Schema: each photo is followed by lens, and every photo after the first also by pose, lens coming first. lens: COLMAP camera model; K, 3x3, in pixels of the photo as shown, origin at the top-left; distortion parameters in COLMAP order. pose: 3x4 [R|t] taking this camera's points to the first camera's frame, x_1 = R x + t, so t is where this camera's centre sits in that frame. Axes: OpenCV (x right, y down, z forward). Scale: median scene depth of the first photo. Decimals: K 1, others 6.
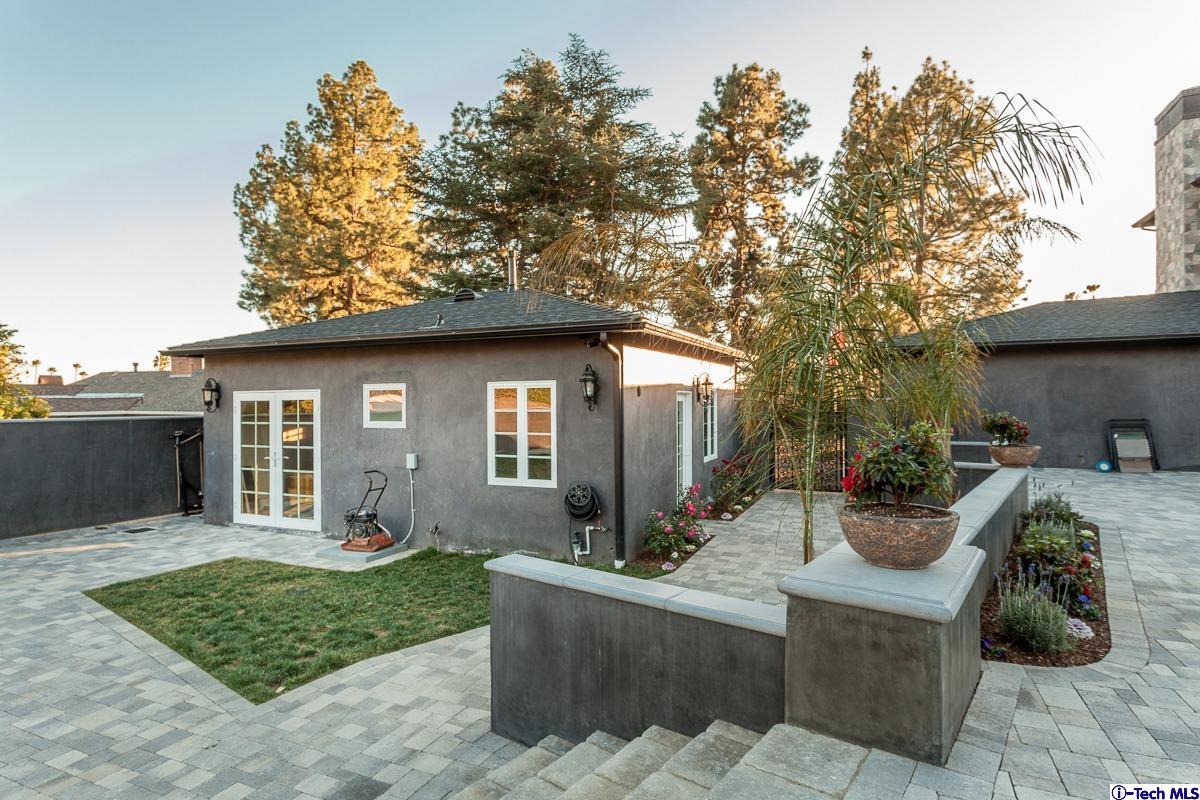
lens RADIAL K [[639.6, 0, 597.0], [0, 639.6, 400.4], [0, 0, 1]] dist [-0.003677, -0.001712]
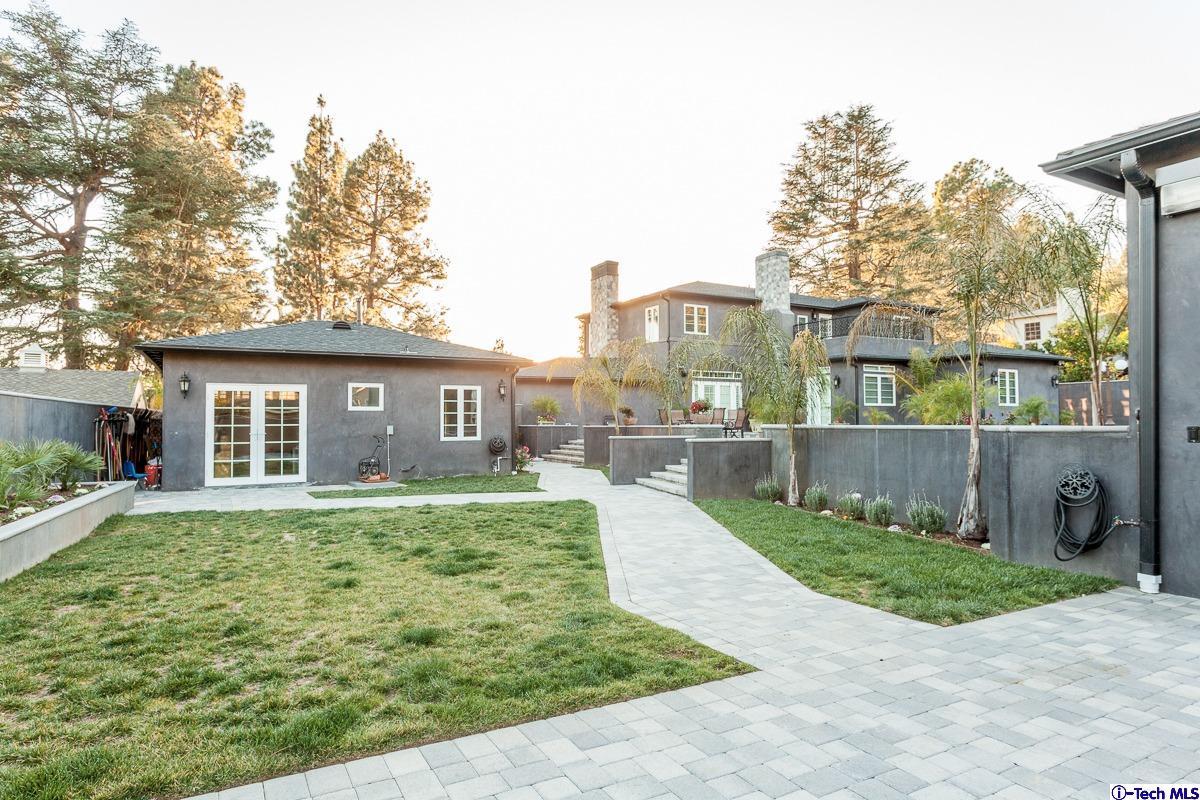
lens RADIAL K [[691.5, 0, 596.6], [0, 691.5, 395.3], [0, 0, 1]] dist [-0.000003, 0.000985]
pose [[0.608614, 0.036032, 0.792648, -0.810890], [-0.001034, 0.999004, -0.044618, 0.048756], [-0.793466, 0.026336, 0.608045, -0.310306]]
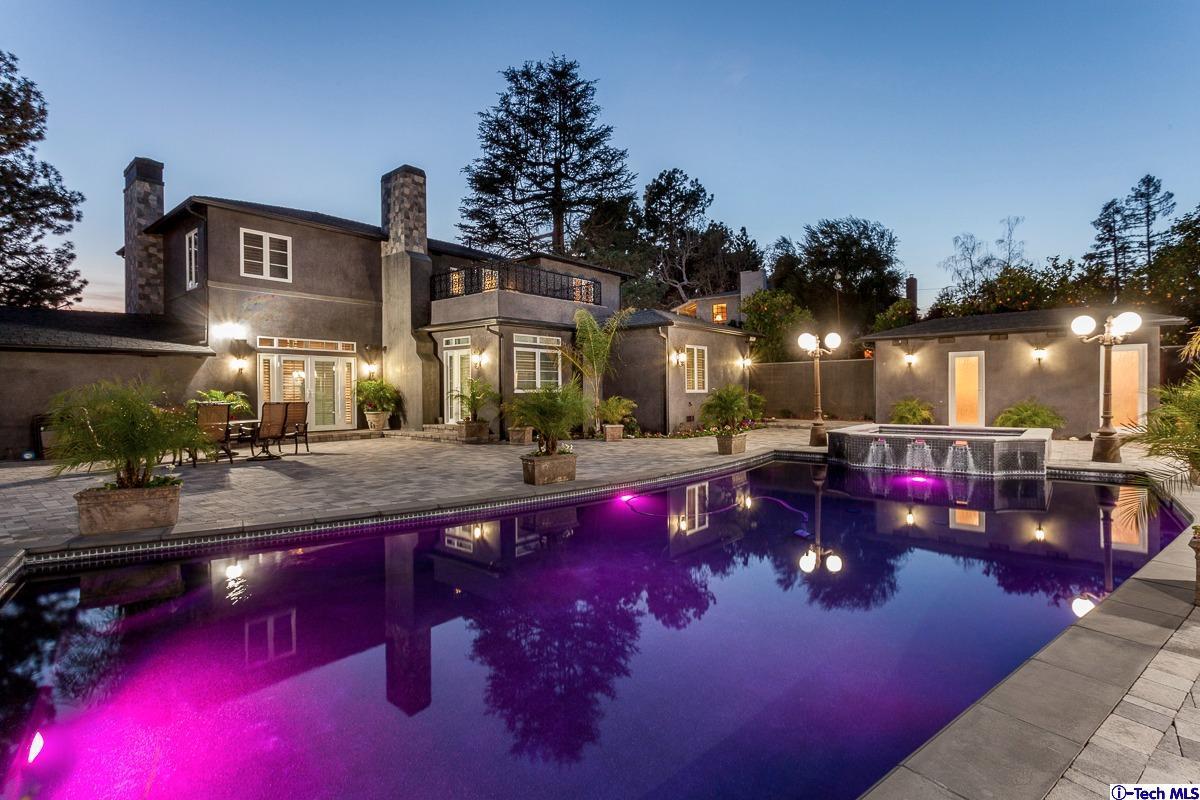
lens RADIAL K [[579.5, 0, 600.7], [0, 579.5, 398.9], [0, 0, 1]] dist [-0.009637, 0.002457]
pose [[0.280139, -0.007972, 0.959926, 0.058910], [0.006141, 0.999960, 0.006513, -0.000147], [-0.959940, 0.004070, 0.280177, -0.210845]]
